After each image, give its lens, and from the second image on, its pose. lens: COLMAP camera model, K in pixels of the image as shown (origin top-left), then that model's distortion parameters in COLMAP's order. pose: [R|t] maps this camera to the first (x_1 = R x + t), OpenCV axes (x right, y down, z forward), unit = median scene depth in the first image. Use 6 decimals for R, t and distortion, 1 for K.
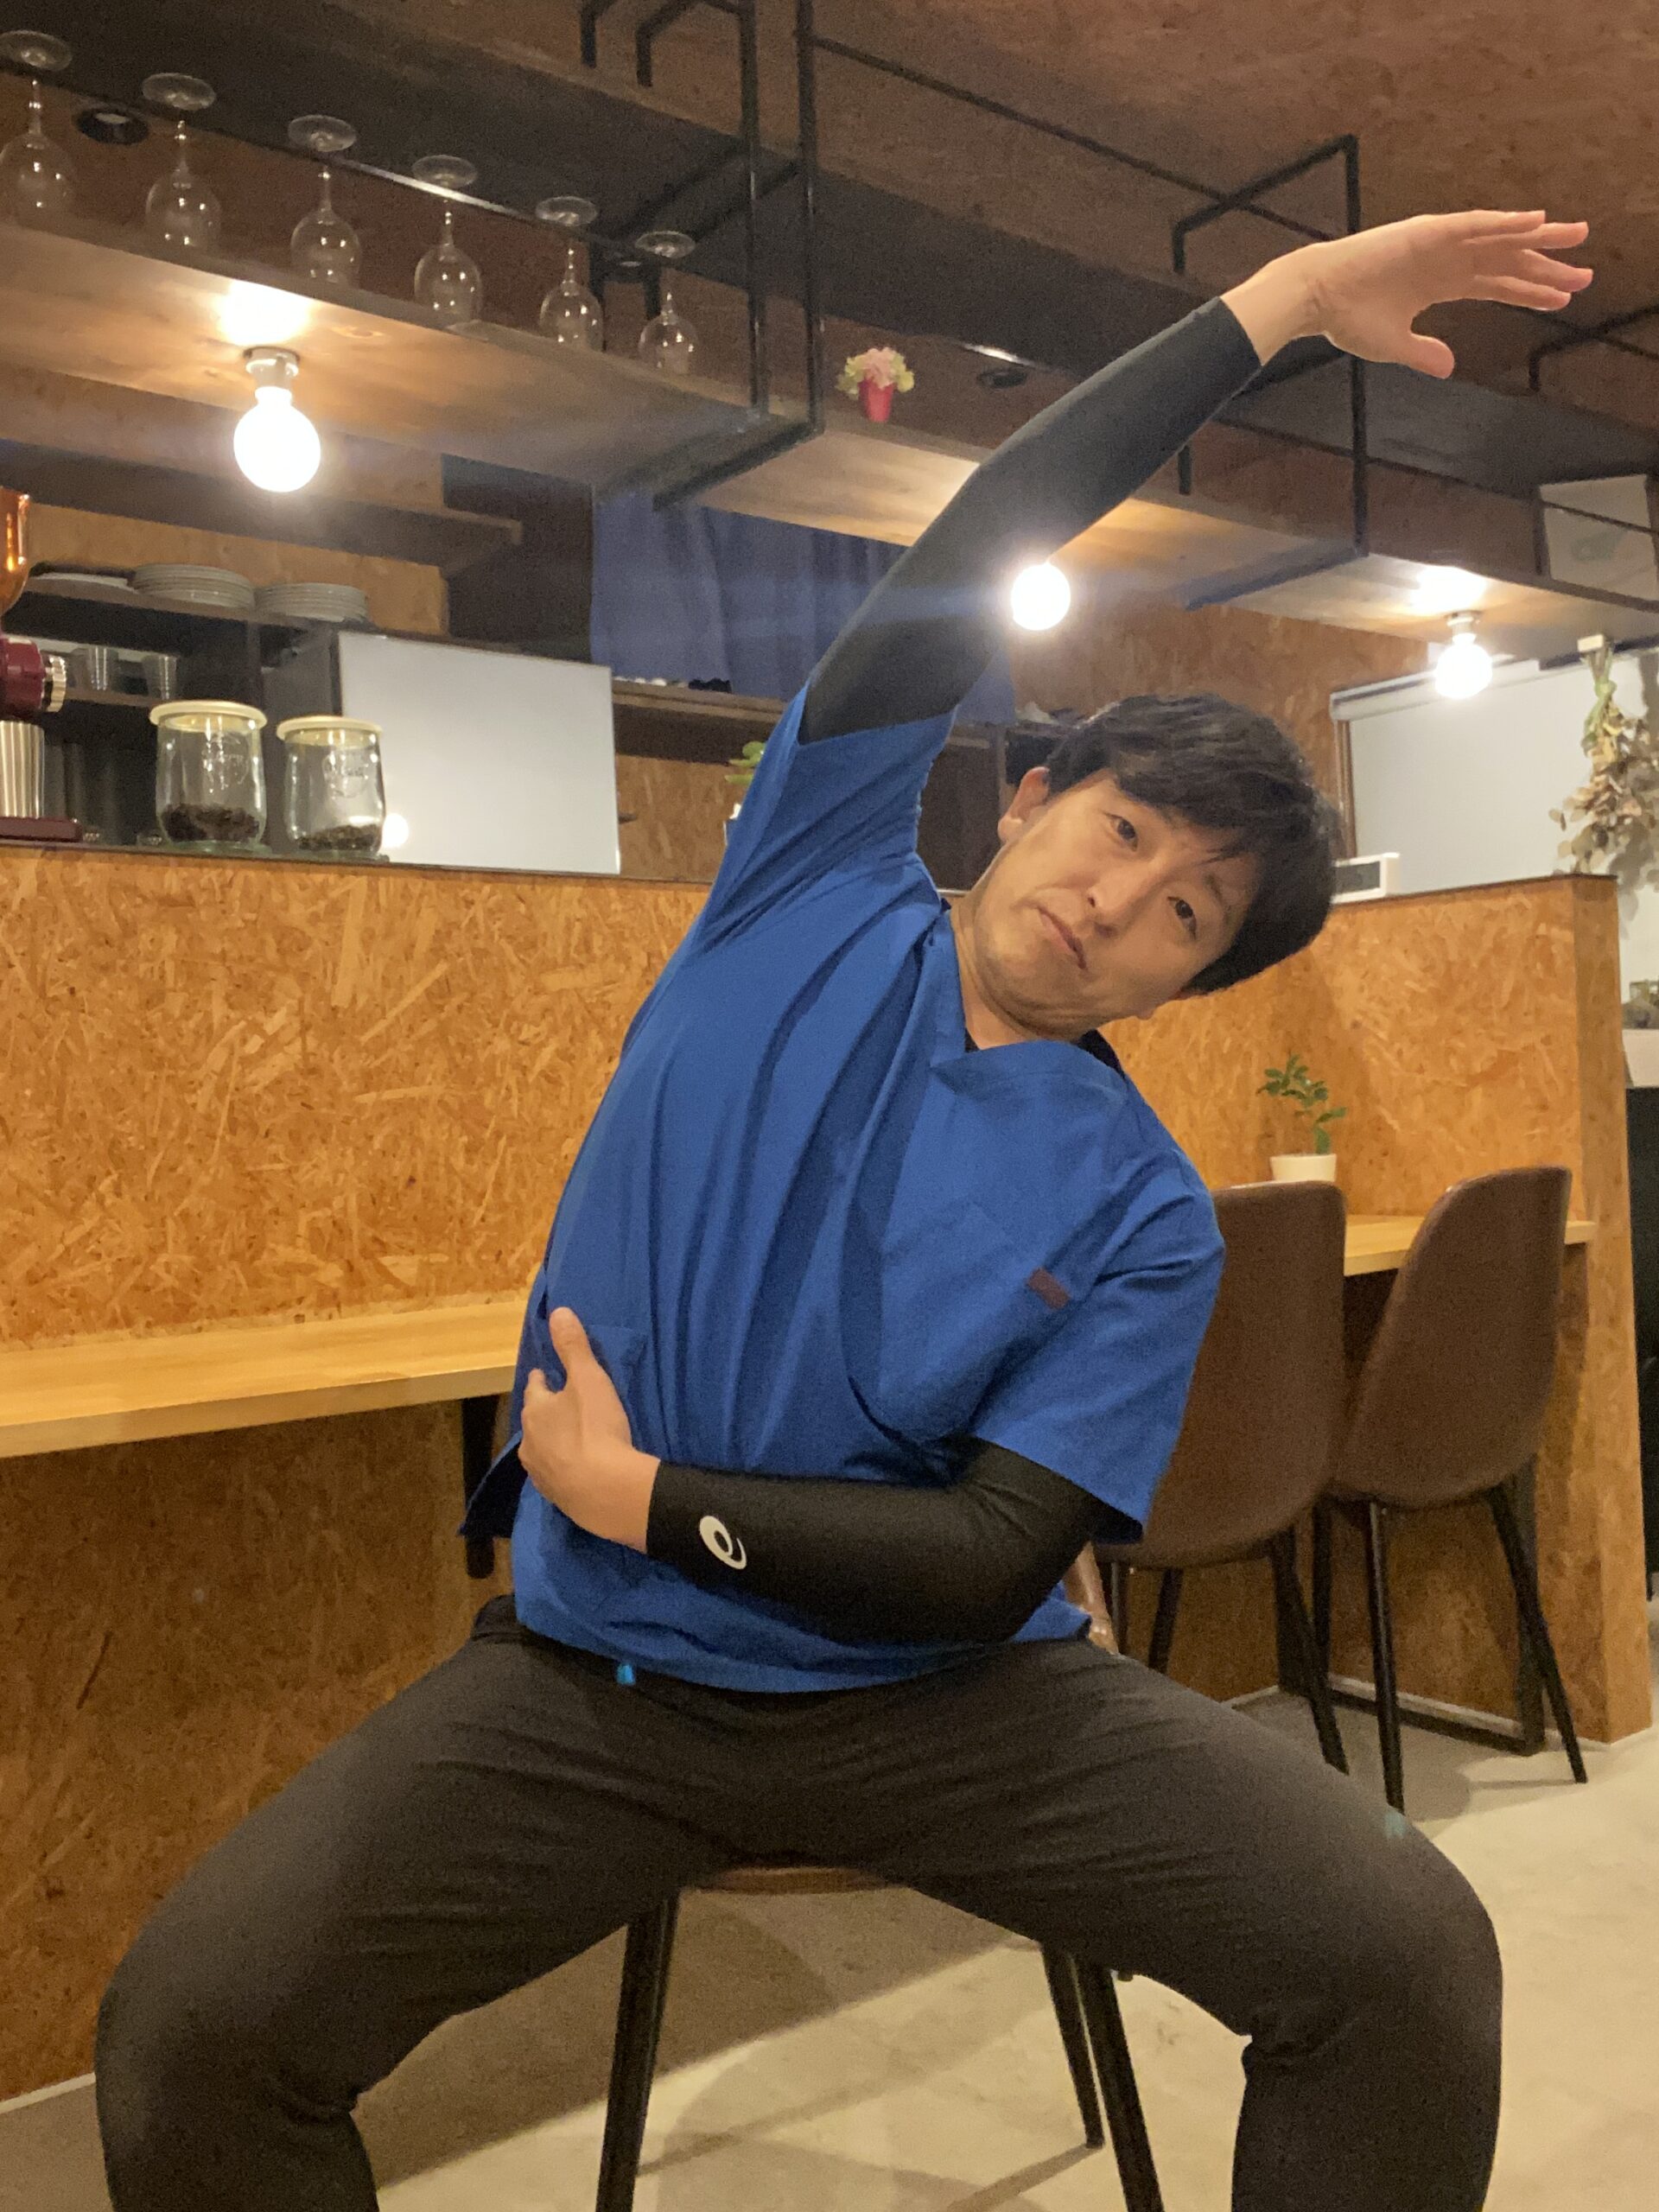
lens RADIAL K [[1952.9, 0, 829.5], [0, 1952.9, 1106.0], [0, 0, 1]] dist [0.046175, -0.009641]
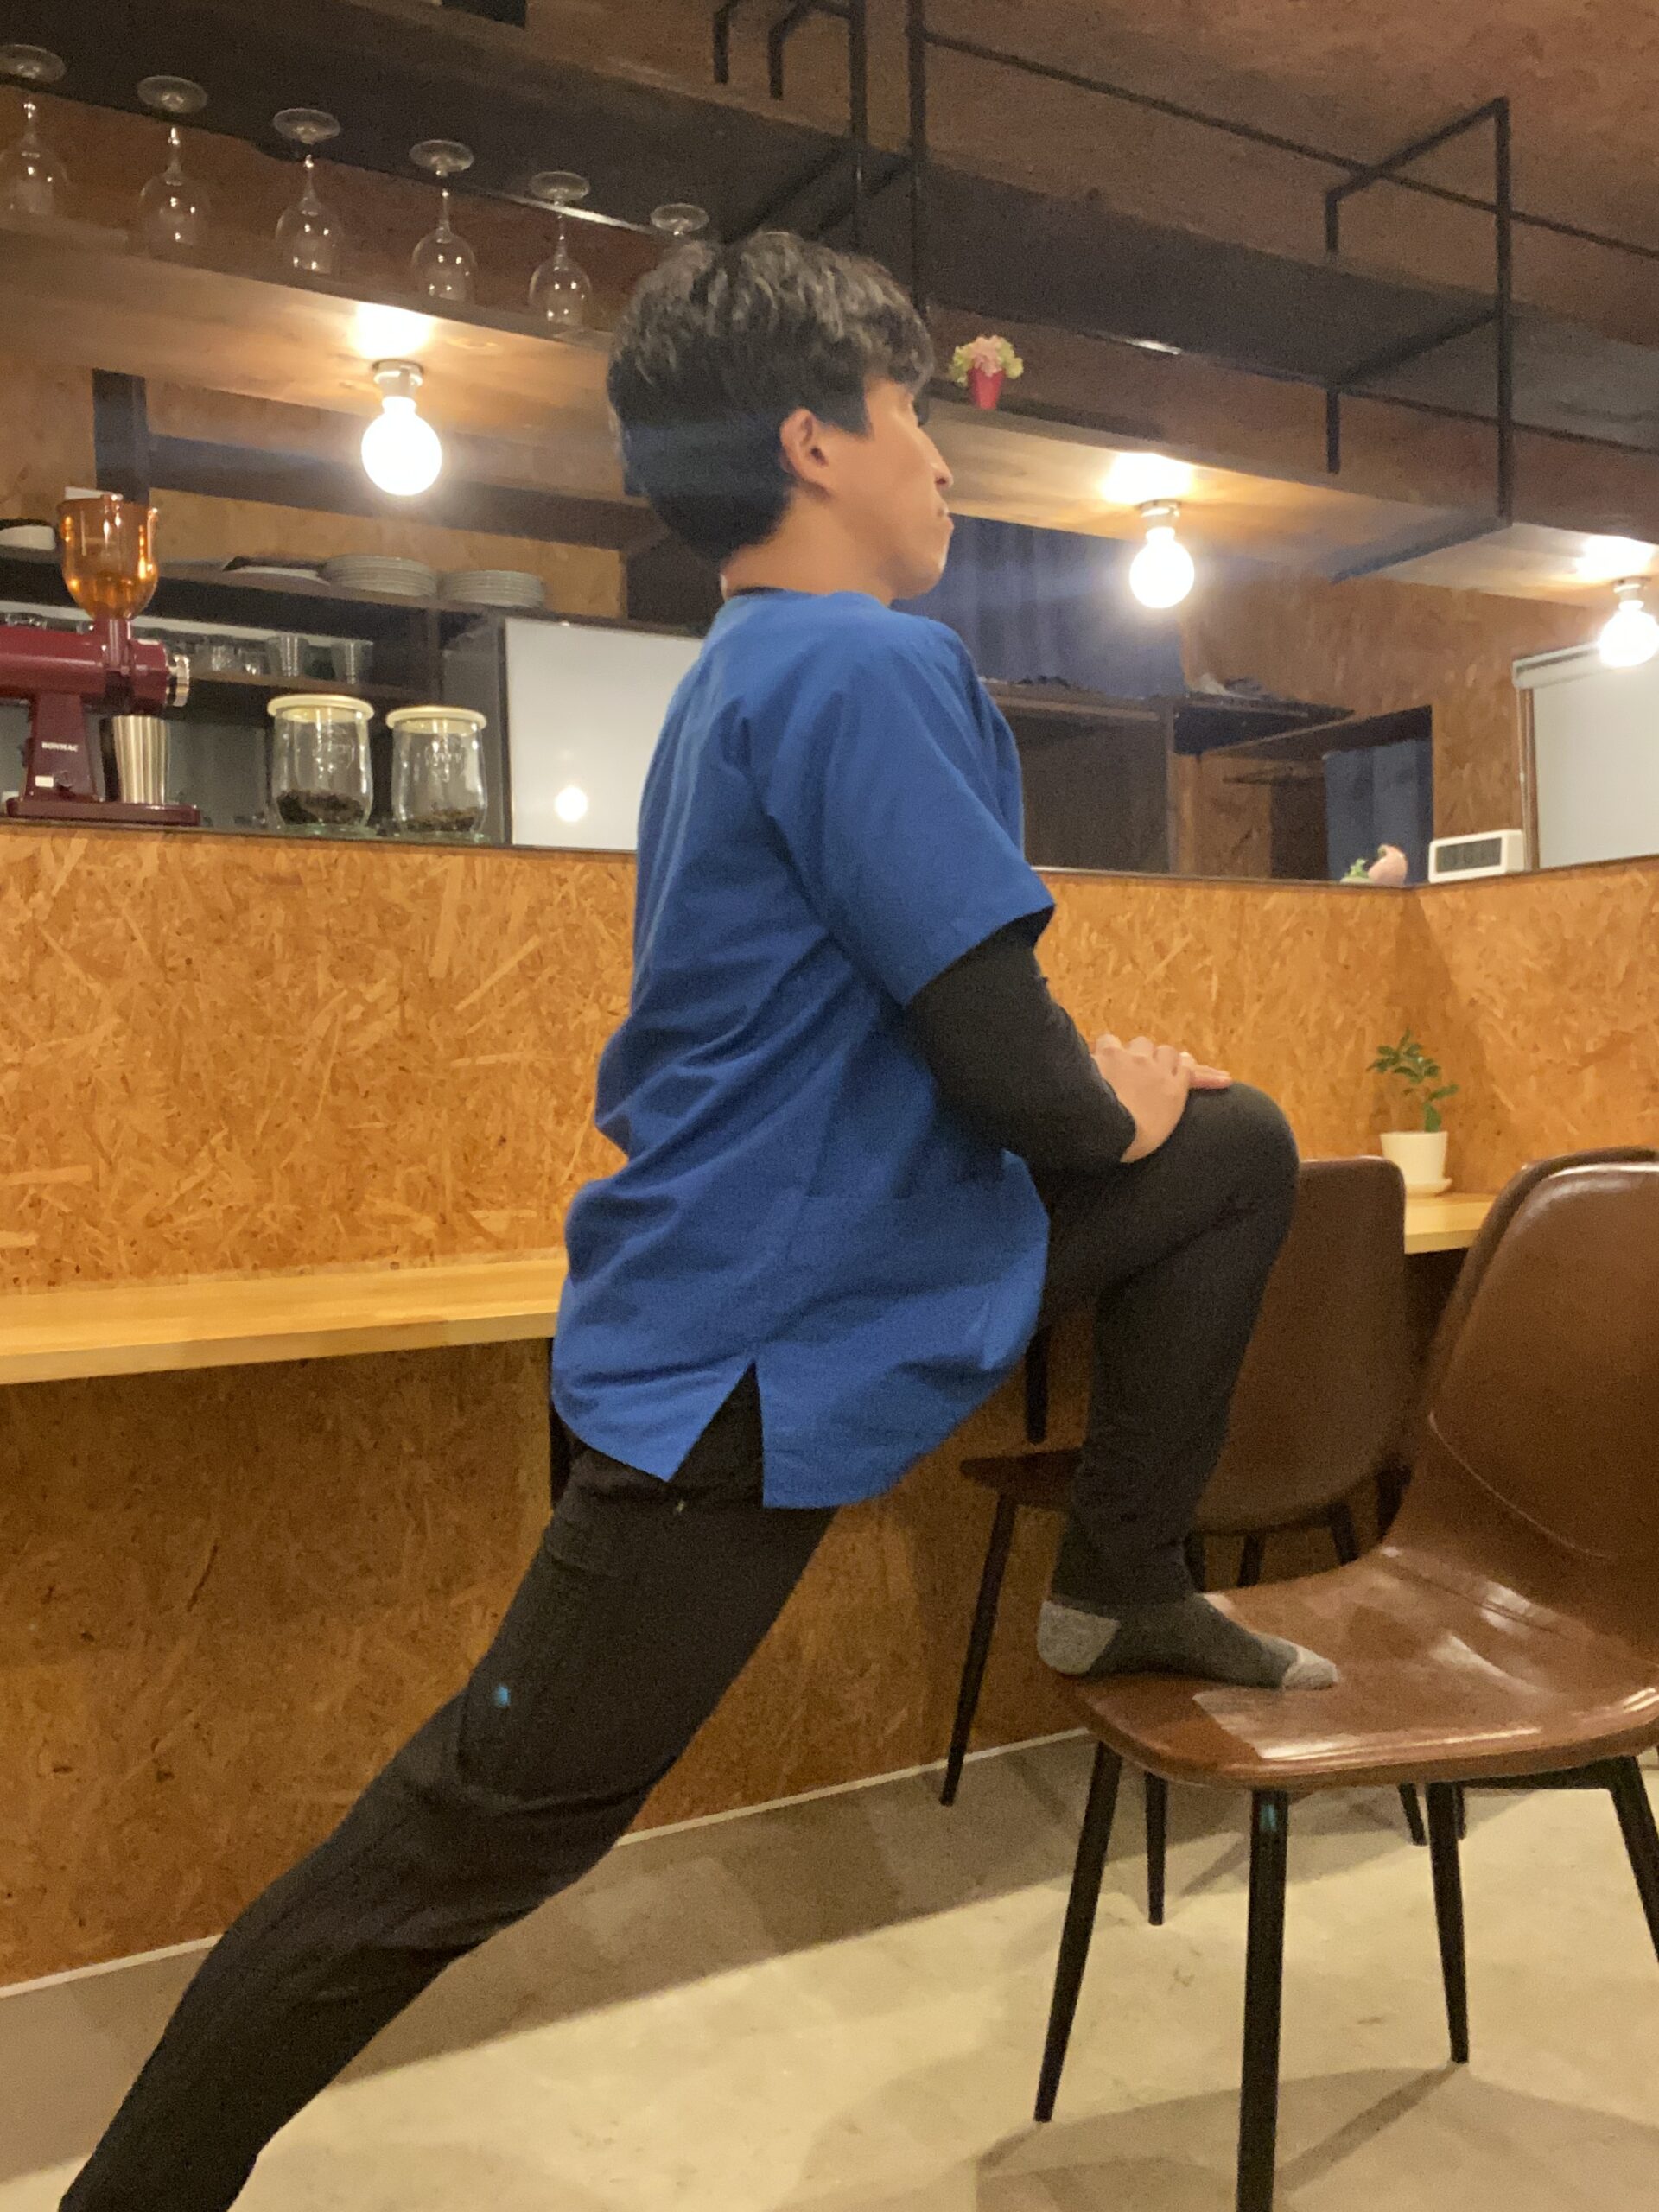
lens RADIAL K [[1952.9, 0, 829.5], [0, 1952.9, 1106.0], [0, 0, 1]] dist [0.046175, -0.009641]
pose [[0.992049, 0.016898, -0.124710, 0.095507], [-0.014809, 0.999734, 0.017656, -0.002294], [0.124976, -0.015669, 0.992036, -0.039136]]
